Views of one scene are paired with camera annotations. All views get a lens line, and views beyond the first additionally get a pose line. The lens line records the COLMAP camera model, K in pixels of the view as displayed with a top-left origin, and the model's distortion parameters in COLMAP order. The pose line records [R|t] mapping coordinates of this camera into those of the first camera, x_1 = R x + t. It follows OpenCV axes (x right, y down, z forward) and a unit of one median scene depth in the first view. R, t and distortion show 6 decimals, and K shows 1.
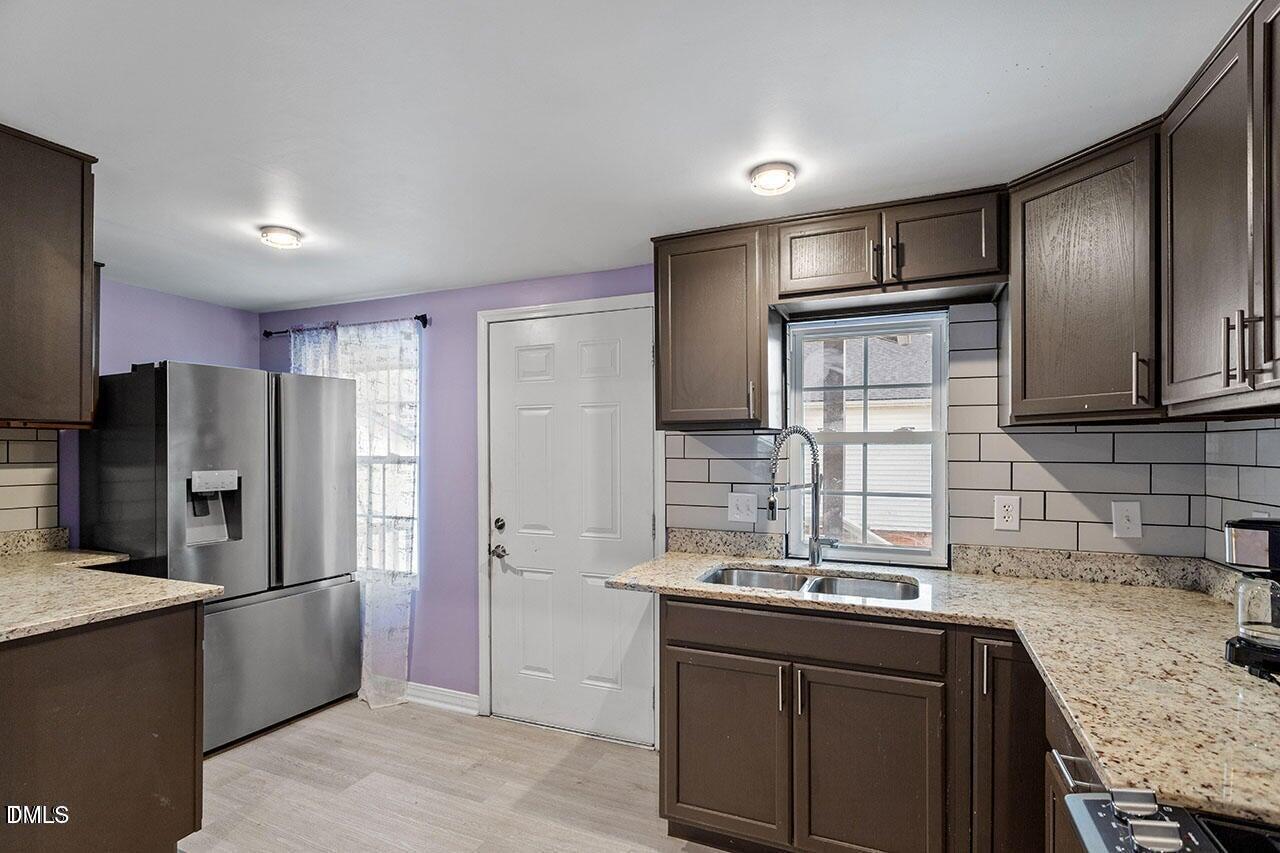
lens RADIAL K [[616.5, 0, 642.1], [0, 616.5, 443.0], [0, 0, 1]] dist [-0.003168, 0.000892]
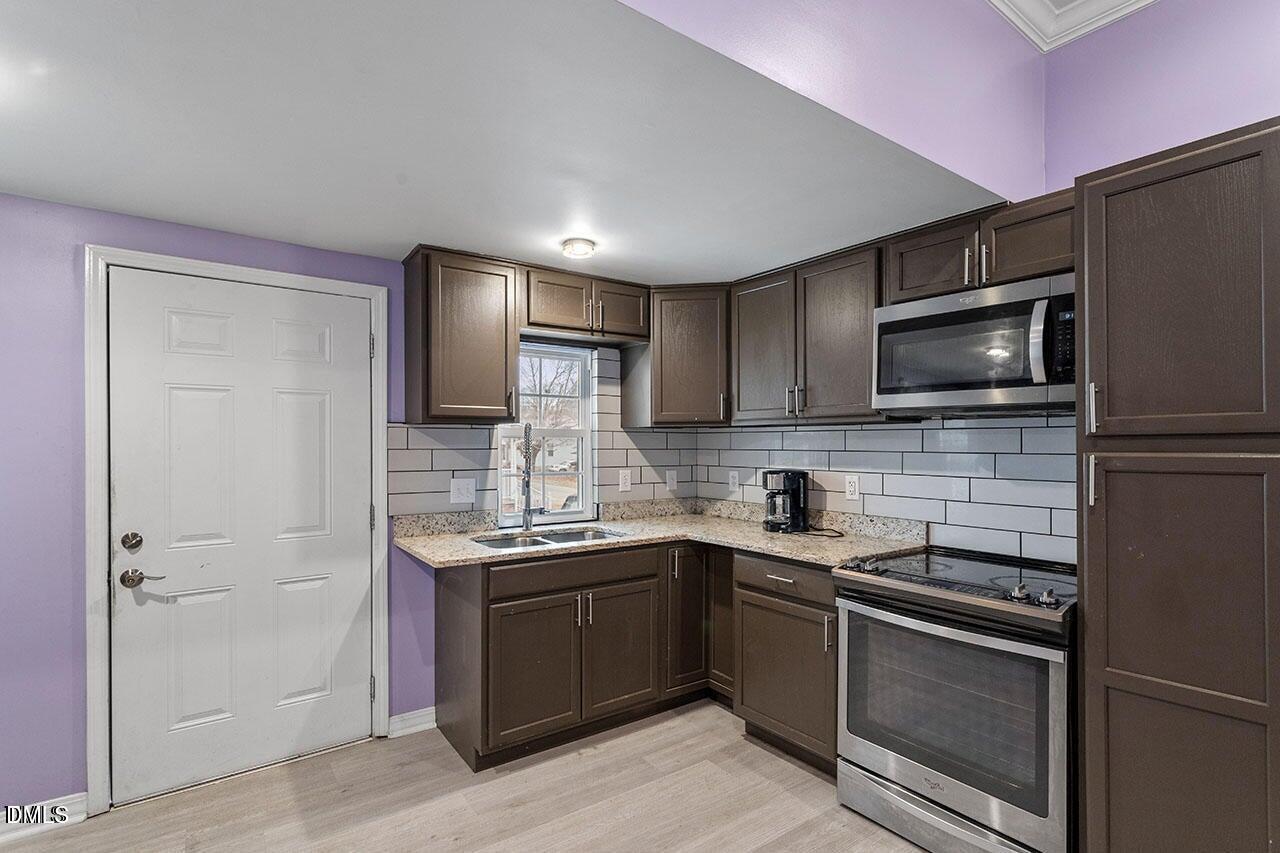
lens RADIAL K [[616.5, 0, 642.1], [0, 616.5, 443.0], [0, 0, 1]] dist [-0.003168, 0.000892]
pose [[0.495006, 0.003278, 0.868883, -0.685051], [-0.010049, 0.999948, 0.001953, 0.008868], [-0.868832, -0.009698, 0.495013, 0.133631]]
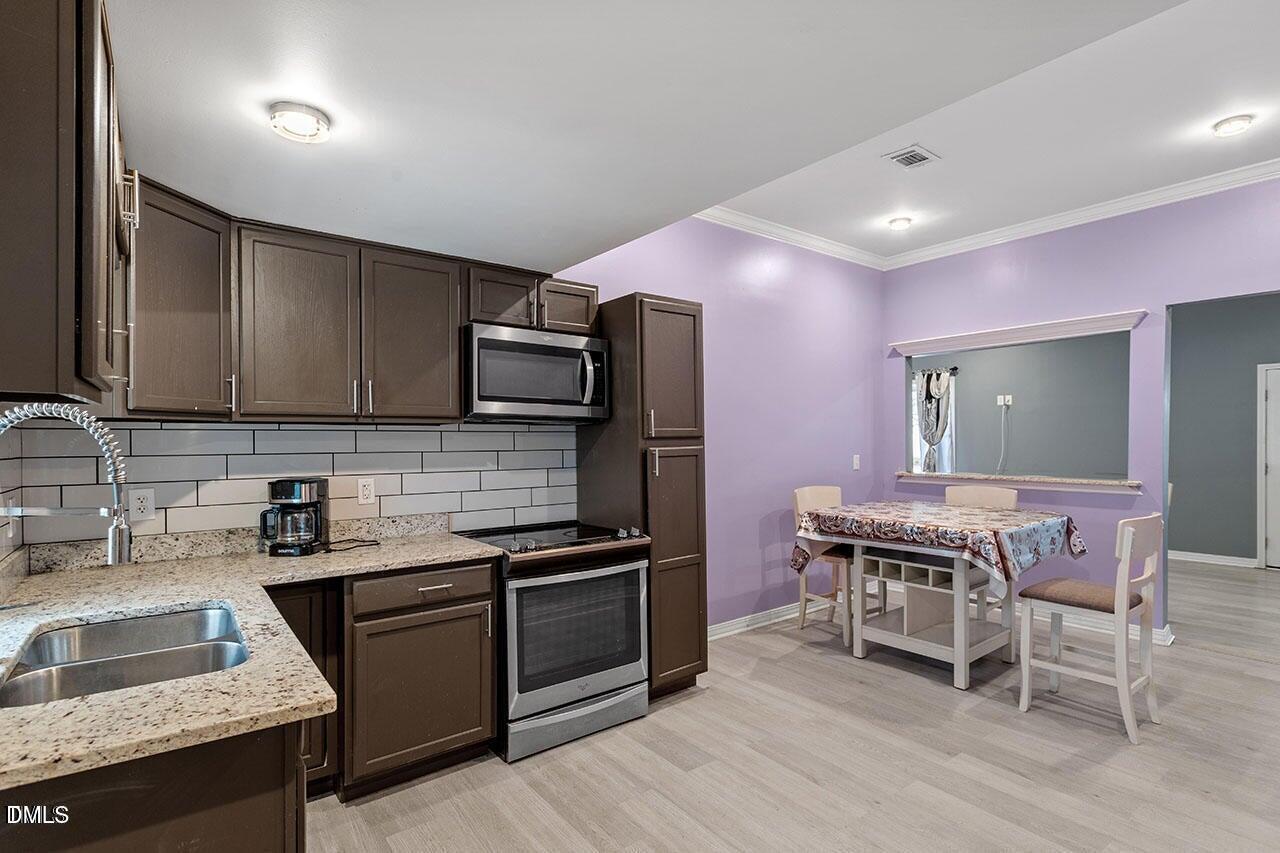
lens RADIAL K [[616.5, 0, 642.1], [0, 616.5, 443.0], [0, 0, 1]] dist [-0.003168, 0.000892]
pose [[-0.881358, 0.010518, 0.472331, -0.436528], [0.006493, 0.999927, -0.010151, 0.019366], [-0.472404, -0.005880, -0.881363, 1.106857]]
